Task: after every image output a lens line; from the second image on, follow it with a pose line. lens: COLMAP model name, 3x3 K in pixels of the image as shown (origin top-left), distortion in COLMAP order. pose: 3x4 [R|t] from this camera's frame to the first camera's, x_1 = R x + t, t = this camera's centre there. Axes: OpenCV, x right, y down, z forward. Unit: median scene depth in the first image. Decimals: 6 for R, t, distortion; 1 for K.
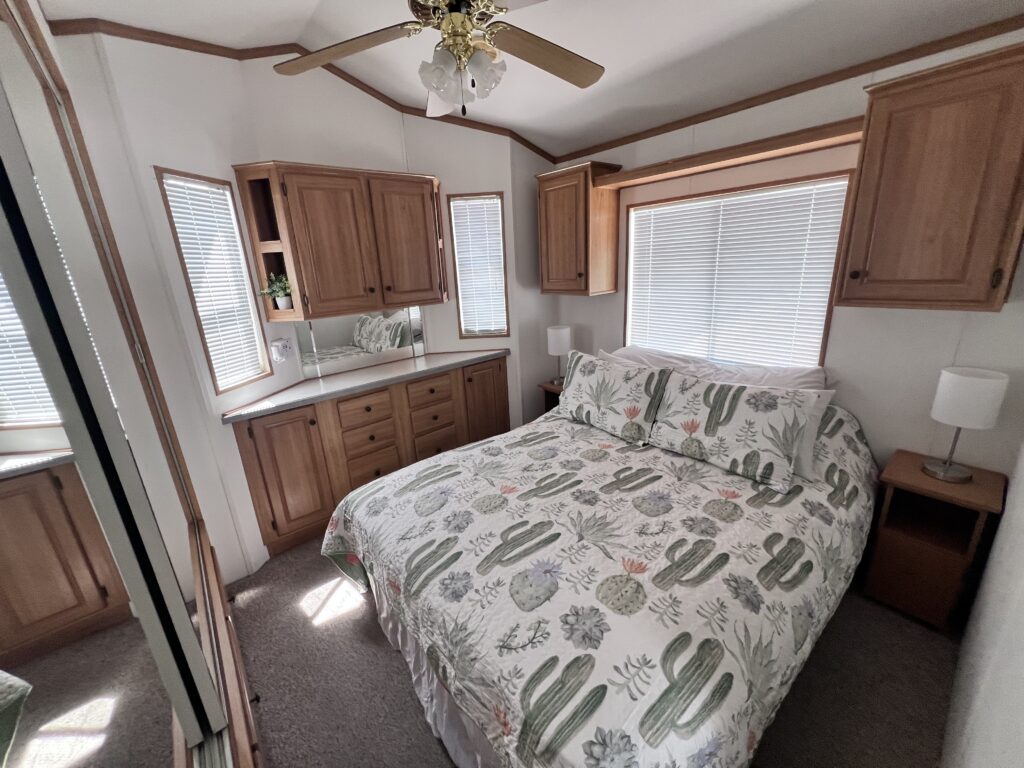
lens RADIAL K [[412.7, 0, 512.0], [0, 412.7, 384.0], [0, 0, 1]] dist [-0.000220, -0.000020]
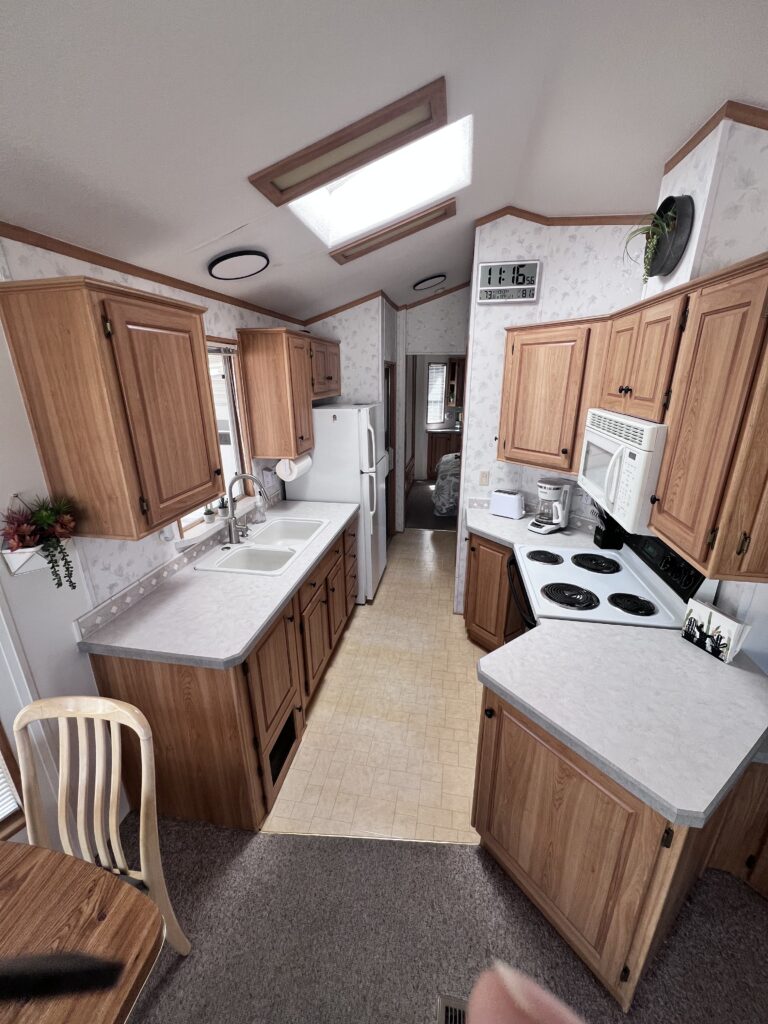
lens RADIAL K [[412.0, 0, 384.0], [0, 412.0, 512.0], [0, 0, 1]] dist [-0.001348, -0.000184]
pose [[0.645411, 0.291044, -0.706214, 1.706358], [-0.249752, 0.954153, 0.164974, 0.250143], [0.721851, 0.069903, 0.688509, -1.604834]]
